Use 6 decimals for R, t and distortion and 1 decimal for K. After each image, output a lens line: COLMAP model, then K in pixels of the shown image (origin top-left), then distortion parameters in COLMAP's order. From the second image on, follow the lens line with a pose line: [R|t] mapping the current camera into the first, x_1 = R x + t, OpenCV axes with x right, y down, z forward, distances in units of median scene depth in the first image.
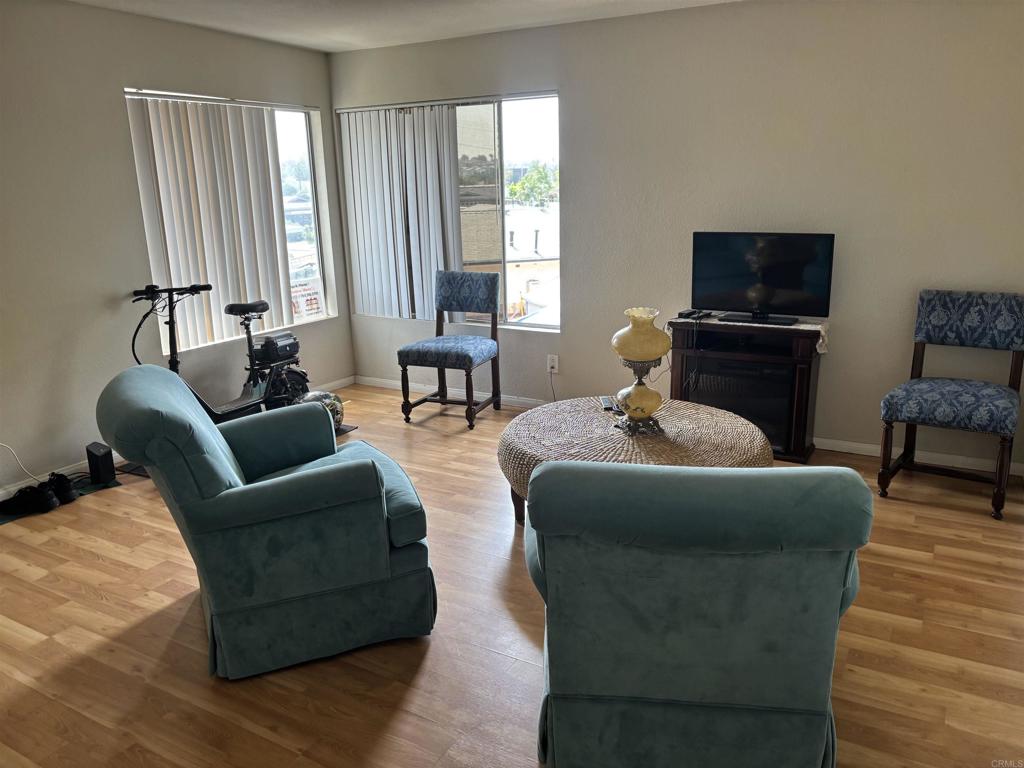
lens RADIAL K [[759.0, 0, 511.9], [0, 759.0, 397.9], [0, 0, 1]] dist [0.004095, -0.083736]
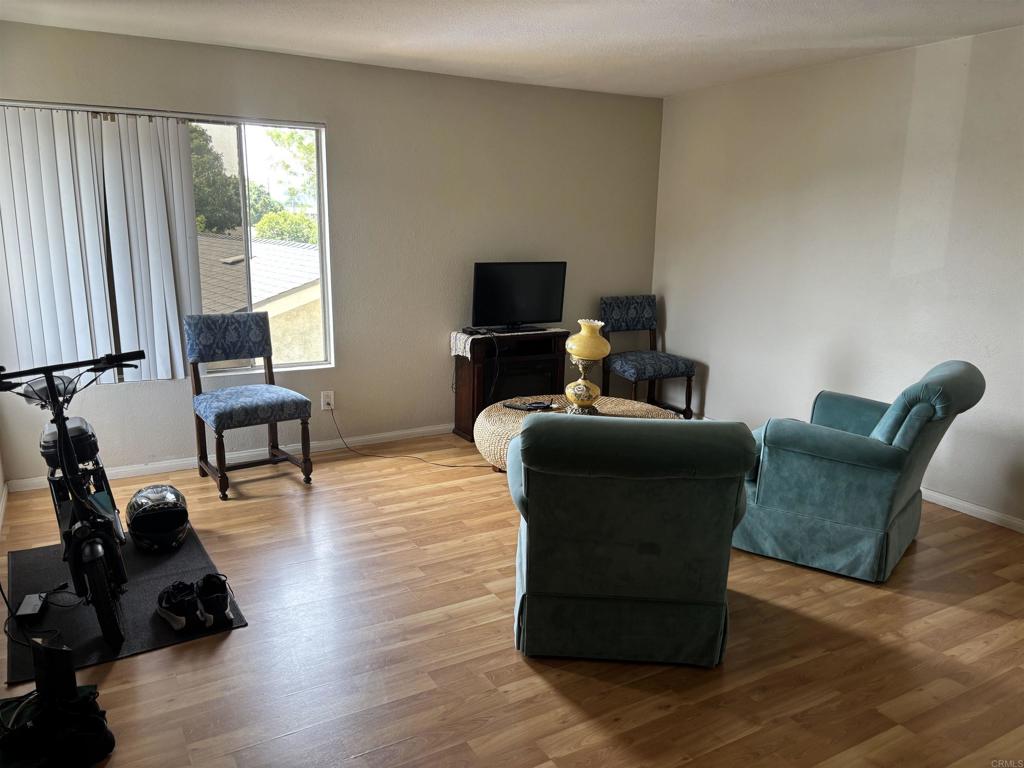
lens RADIAL K [[799.2, 0, 512.0], [0, 799.2, 384.0], [0, 0, 1]] dist [0.000922, -0.002355]
pose [[0.505226, -0.150780, 0.849713, -0.720829], [0.198739, 0.978482, 0.055463, -0.078317], [-0.839791, 0.140850, 0.524320, 0.278988]]
